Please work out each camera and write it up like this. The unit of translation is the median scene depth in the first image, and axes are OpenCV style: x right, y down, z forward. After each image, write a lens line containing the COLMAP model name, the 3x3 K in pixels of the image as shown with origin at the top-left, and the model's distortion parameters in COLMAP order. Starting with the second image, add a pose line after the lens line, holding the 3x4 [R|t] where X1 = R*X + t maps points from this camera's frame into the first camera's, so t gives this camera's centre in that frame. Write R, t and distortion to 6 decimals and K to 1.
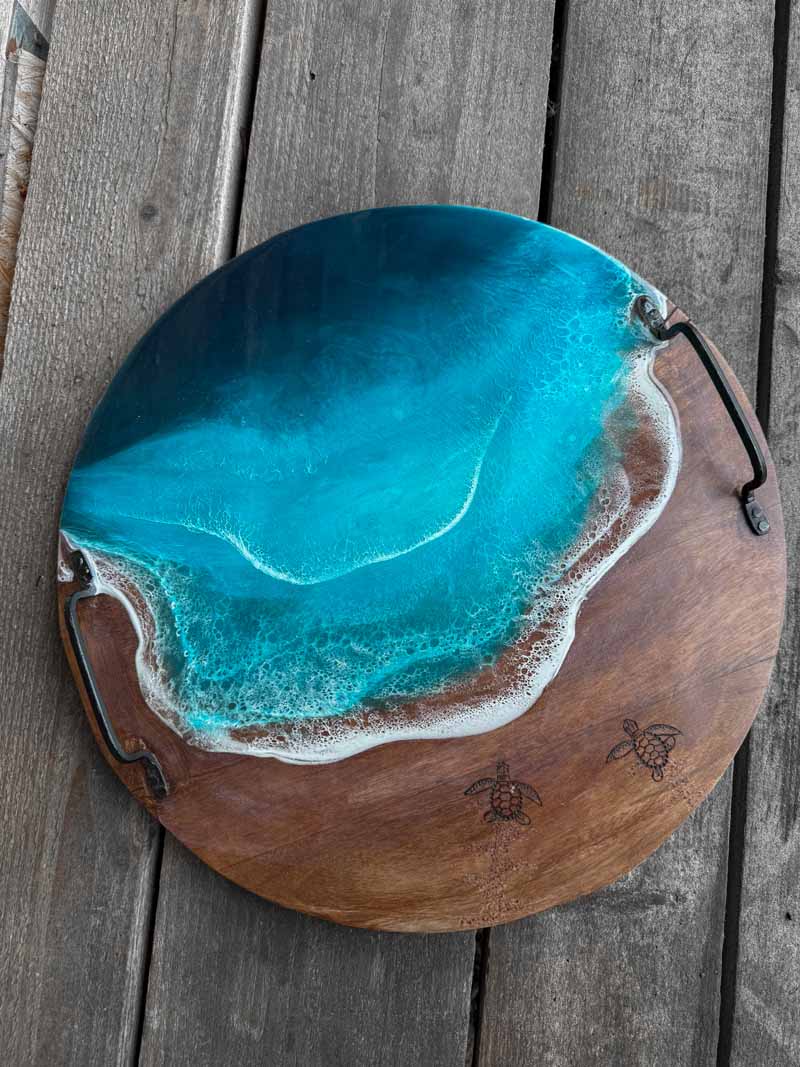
lens RADIAL K [[736.6, 0, 393.6], [0, 736.6, 532.4], [0, 0, 1]] dist [-0.031146, 0.000195]
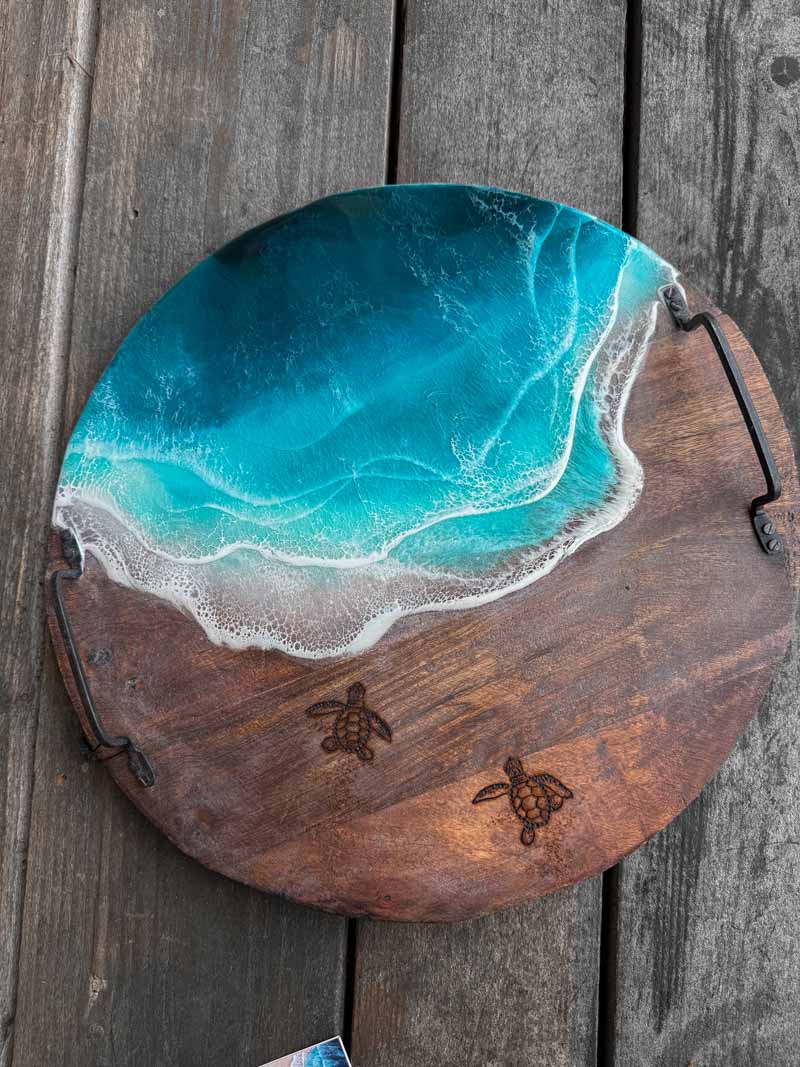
lens RADIAL K [[736.6, 0, 405.6], [0, 736.6, 535.5], [0, 0, 1]] dist [-0.031146, 0.000195]
pose [[0.997650, -0.054883, -0.041009, 0.256504], [0.055044, 0.998480, 0.002825, -0.194908], [0.040792, -0.005075, 0.999155, 0.066848]]
